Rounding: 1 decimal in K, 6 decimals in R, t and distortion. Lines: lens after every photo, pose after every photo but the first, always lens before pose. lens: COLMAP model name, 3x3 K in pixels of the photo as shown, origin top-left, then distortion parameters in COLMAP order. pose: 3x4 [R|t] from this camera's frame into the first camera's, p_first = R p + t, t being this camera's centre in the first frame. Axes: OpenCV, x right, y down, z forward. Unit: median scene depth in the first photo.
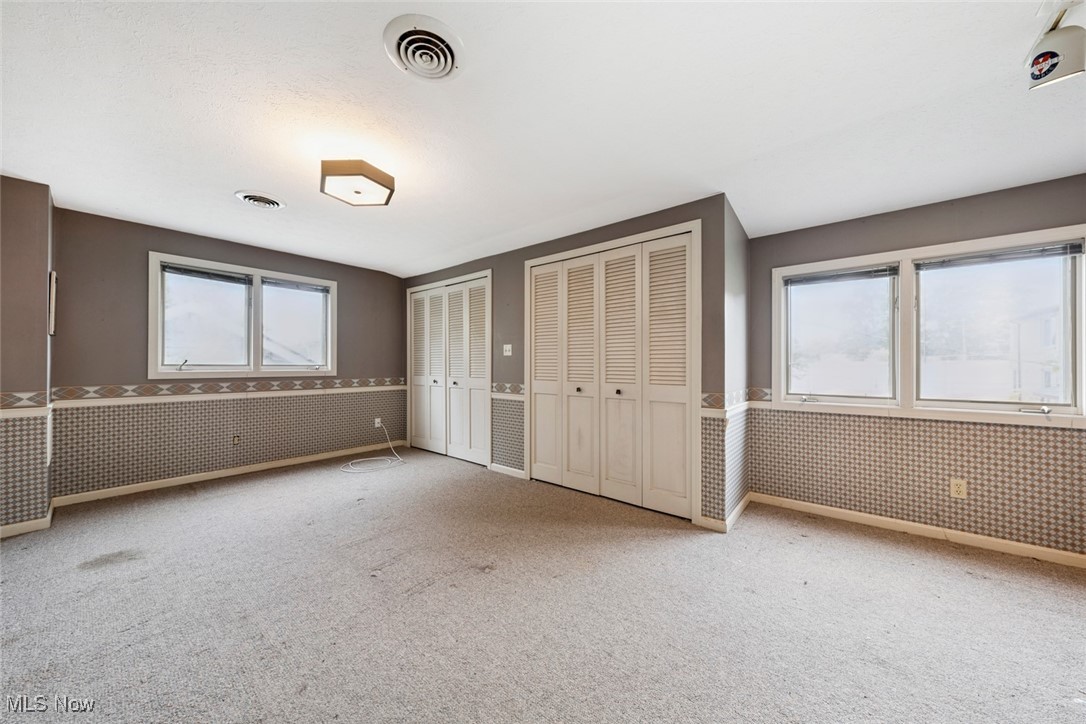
lens RADIAL K [[381.4, 0, 547.9], [0, 381.4, 365.9], [0, 0, 1]] dist [-0.001923, -0.000045]
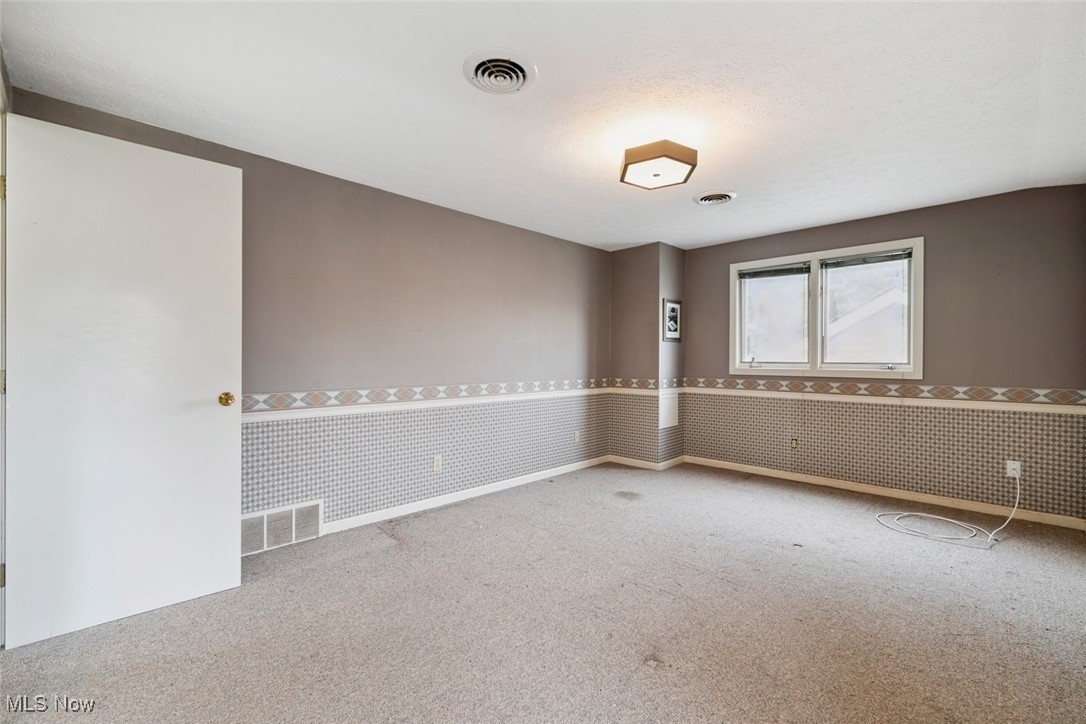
lens RADIAL K [[482.4, 0, 543.0], [0, 482.4, 362.0], [0, 0, 1]] dist [0.001240, 0.000340]
pose [[-0.131133, 0.000946, -0.991364, 0.444473], [-0.008020, 0.999966, 0.002015, -0.000995], [0.991332, 0.008215, -0.131121, 0.564683]]
